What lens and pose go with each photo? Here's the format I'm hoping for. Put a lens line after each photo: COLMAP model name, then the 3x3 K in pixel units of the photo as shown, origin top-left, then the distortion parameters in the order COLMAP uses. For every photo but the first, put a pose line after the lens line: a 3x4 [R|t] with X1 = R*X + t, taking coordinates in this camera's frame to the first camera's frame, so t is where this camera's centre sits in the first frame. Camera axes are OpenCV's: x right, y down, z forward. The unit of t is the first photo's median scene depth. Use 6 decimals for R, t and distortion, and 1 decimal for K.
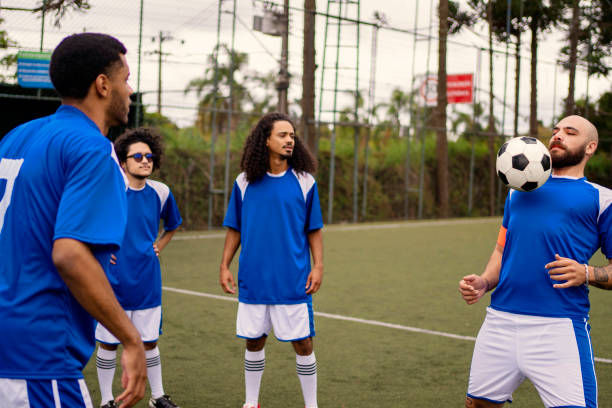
lens RADIAL K [[964.5, 0, 306.0], [0, 964.5, 204.0], [0, 0, 1]] dist [-0.006678, 0.104021]
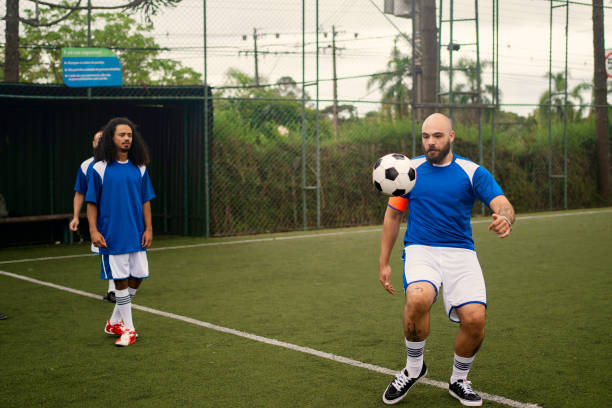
lens RADIAL K [[964.5, 0, 306.0], [0, 964.5, 204.0], [0, 0, 1]] dist [-0.006678, 0.104021]
pose [[0.972509, -0.039279, -0.229530, 0.090564], [0.040362, 0.999185, 0.000022, 0.001352], [0.229342, -0.009286, 0.973302, 0.084947]]
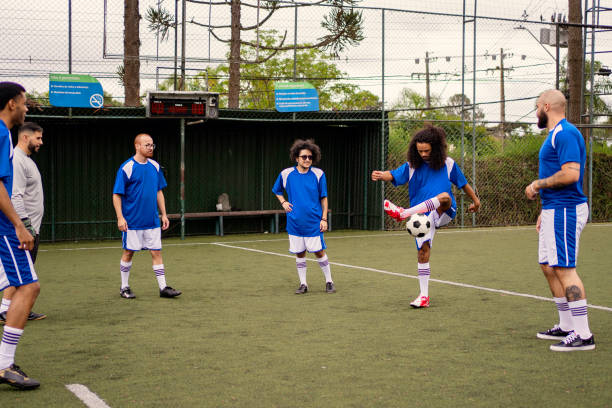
lens RADIAL K [[964.5, 0, 306.0], [0, 964.5, 204.0], [0, 0, 1]] dist [-0.006678, 0.104021]
pose [[0.917453, -0.029436, -0.396754, 0.141989], [0.021957, 0.999485, -0.023380, 0.016444], [0.397238, 0.012739, 0.917627, -0.075905]]
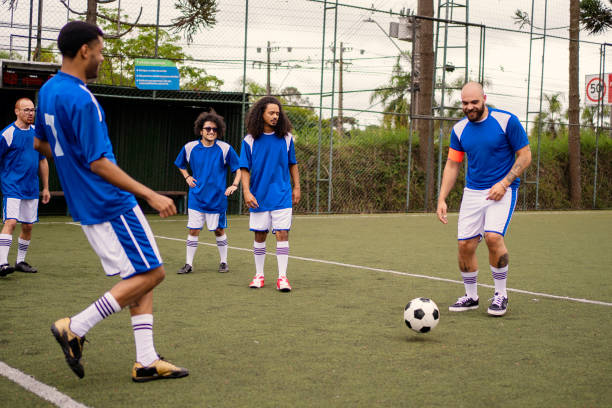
lens RADIAL K [[964.5, 0, 306.0], [0, 964.5, 204.0], [0, 0, 1]] dist [-0.006678, 0.104021]
pose [[0.974085, -0.001405, -0.226177, 0.112149], [-0.001261, 0.999931, -0.011640, 0.021702], [0.226178, 0.011623, 0.974017, -0.073028]]
